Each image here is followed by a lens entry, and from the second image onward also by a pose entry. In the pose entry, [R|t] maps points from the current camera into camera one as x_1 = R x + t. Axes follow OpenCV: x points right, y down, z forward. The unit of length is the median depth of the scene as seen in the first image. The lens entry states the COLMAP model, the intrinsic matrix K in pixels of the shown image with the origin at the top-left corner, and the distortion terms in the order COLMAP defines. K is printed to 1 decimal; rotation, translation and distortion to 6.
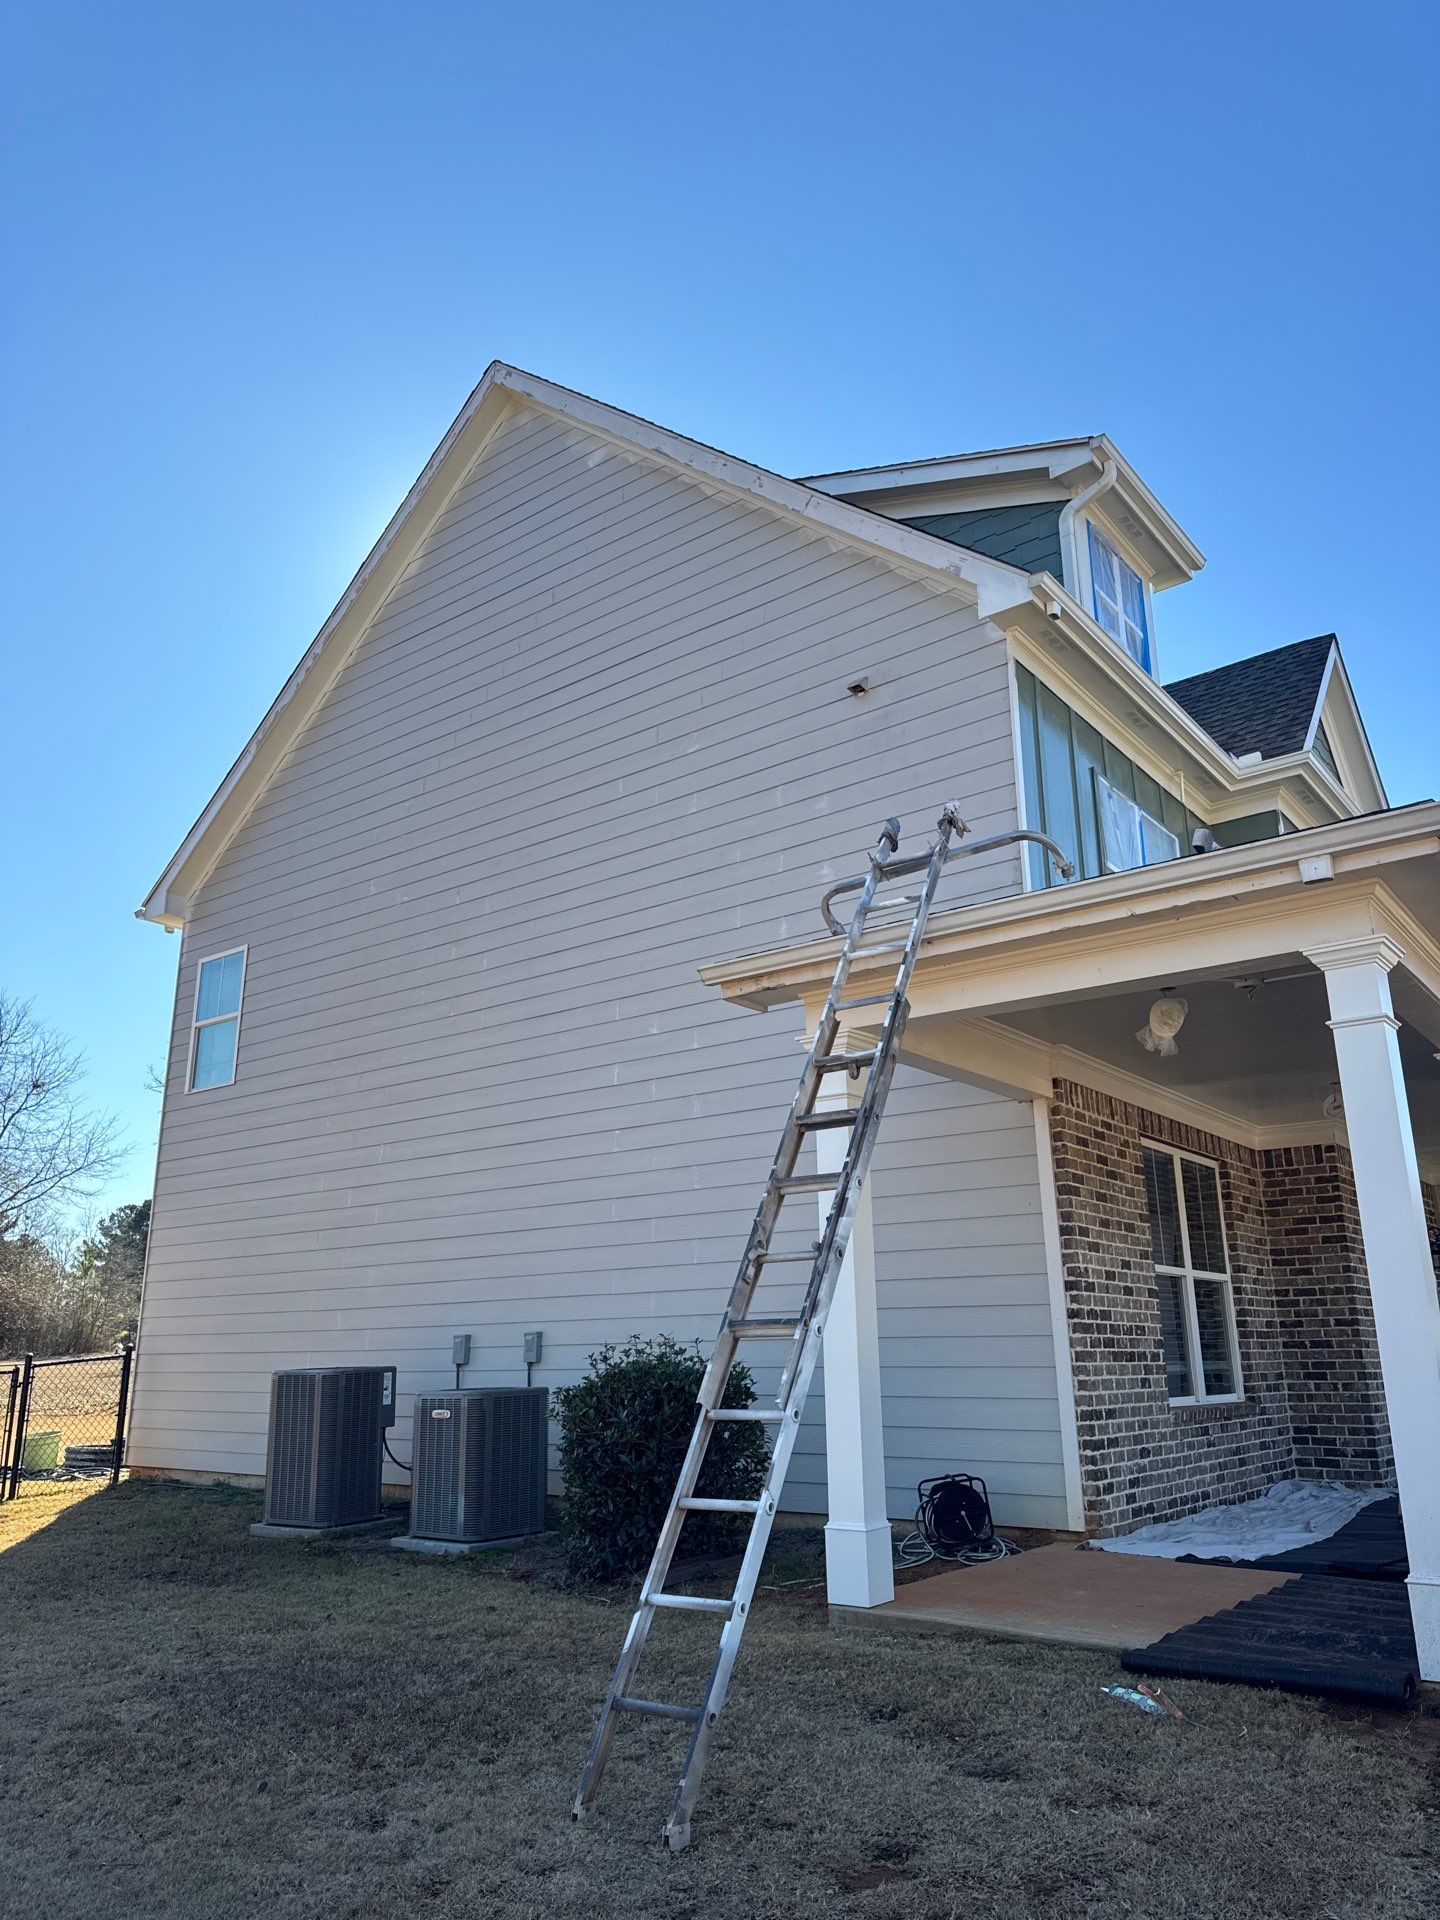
lens RADIAL K [[1350.5, 0, 714.2], [0, 1350.5, 964.2], [0, 0, 1]] dist [0.156416, -0.321816]
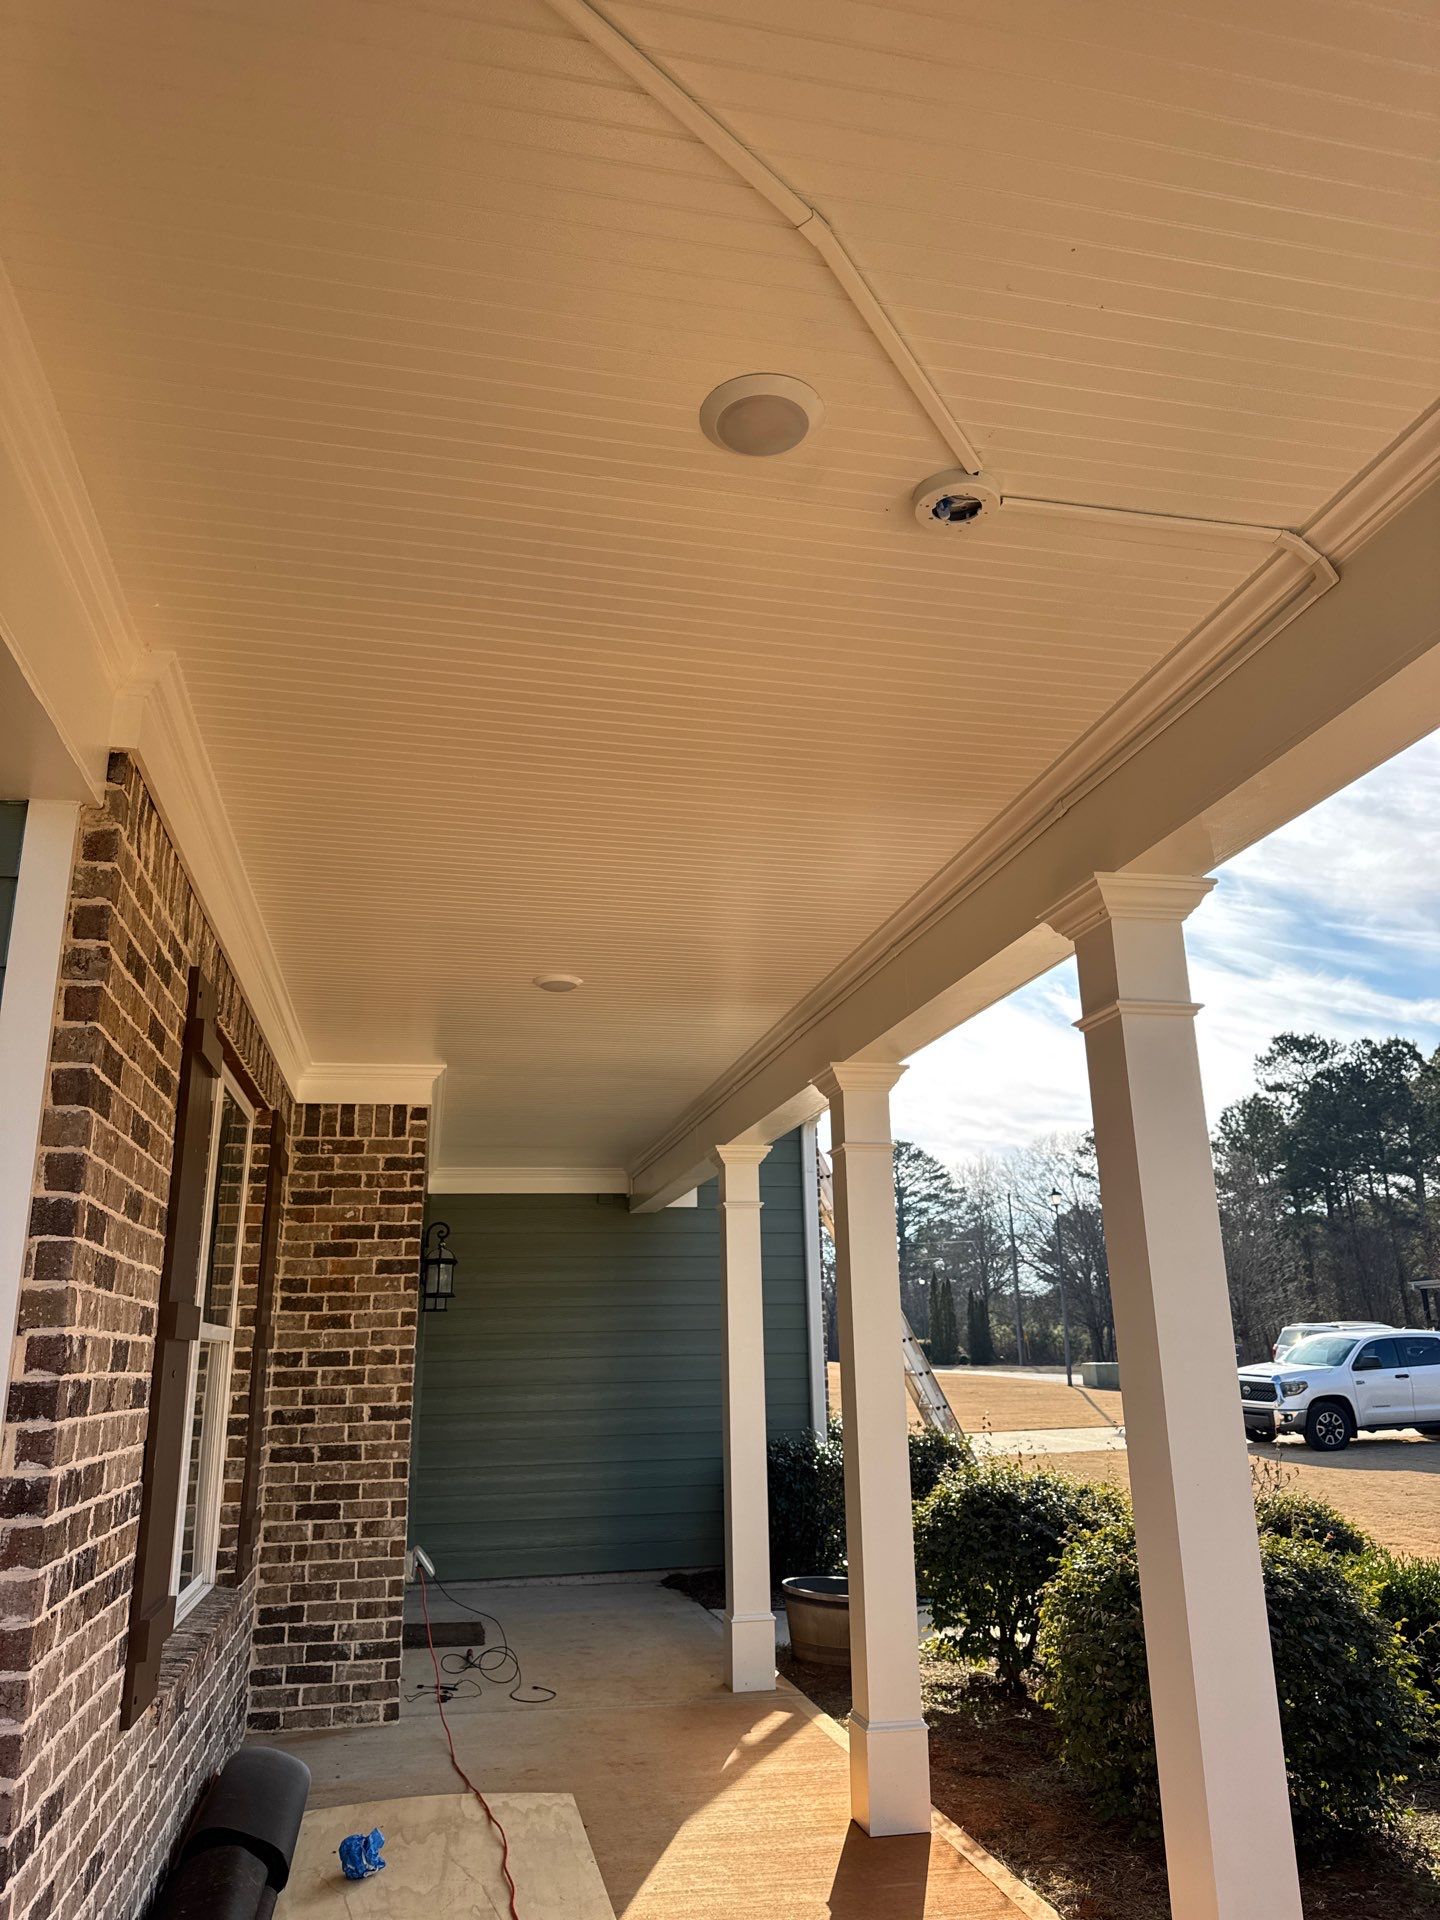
lens RADIAL K [[1369.4, 0, 735.0], [0, 1369.4, 963.0], [0, 0, 1]] dist [0.026800, -0.039070]
pose [[0.641995, 0.211358, 0.737001, 0.097971], [-0.202213, 0.973894, -0.103149, 0.118081], [-0.739562, -0.082810, 0.667974, 0.578019]]
